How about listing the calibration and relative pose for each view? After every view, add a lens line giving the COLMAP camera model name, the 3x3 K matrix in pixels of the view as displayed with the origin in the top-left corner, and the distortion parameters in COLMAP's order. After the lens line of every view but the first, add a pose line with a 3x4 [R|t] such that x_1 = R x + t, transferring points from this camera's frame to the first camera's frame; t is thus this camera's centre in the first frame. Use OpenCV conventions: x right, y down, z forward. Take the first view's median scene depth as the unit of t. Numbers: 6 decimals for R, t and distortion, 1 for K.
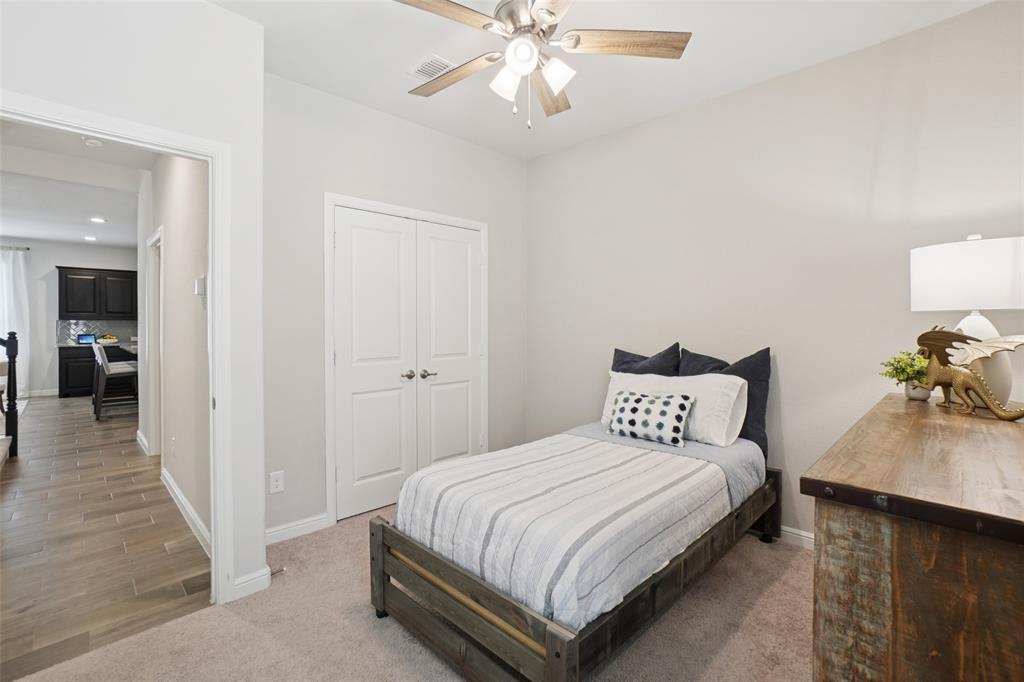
lens RADIAL K [[457.8, 0, 507.3], [0, 457.8, 335.3], [0, 0, 1]] dist [-0.050744, 0.012853]
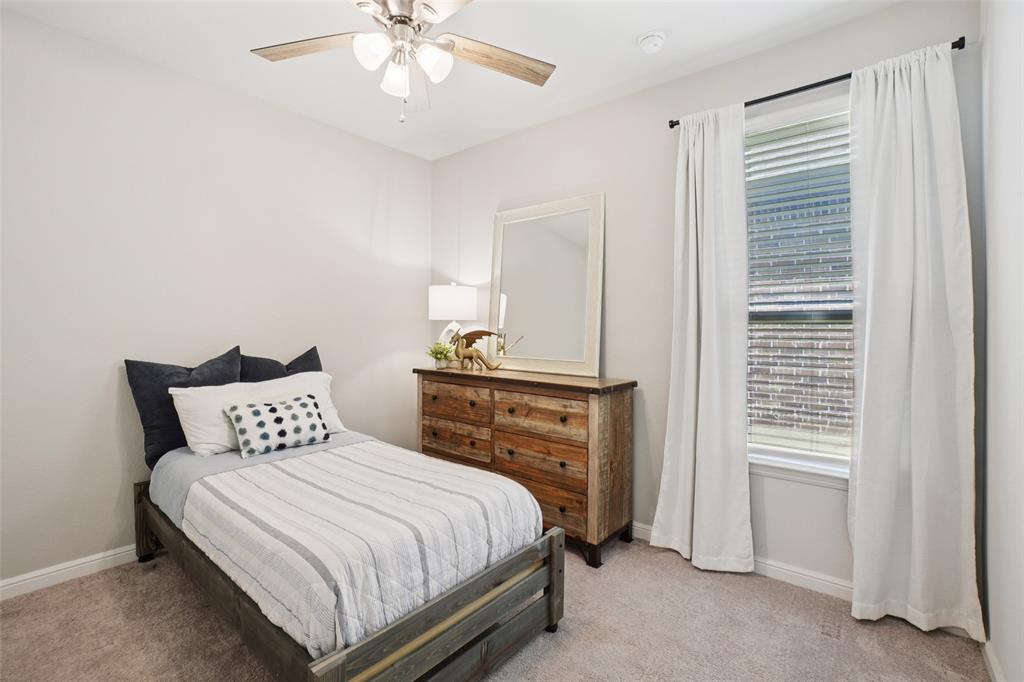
lens RADIAL K [[457.8, 0, 507.3], [0, 457.8, 335.3], [0, 0, 1]] dist [-0.050744, 0.012853]
pose [[-0.081203, -0.015634, 0.996575, -0.700255], [0.018457, 0.999682, 0.017186, -0.013667], [-0.996527, 0.019789, -0.080889, 0.650962]]
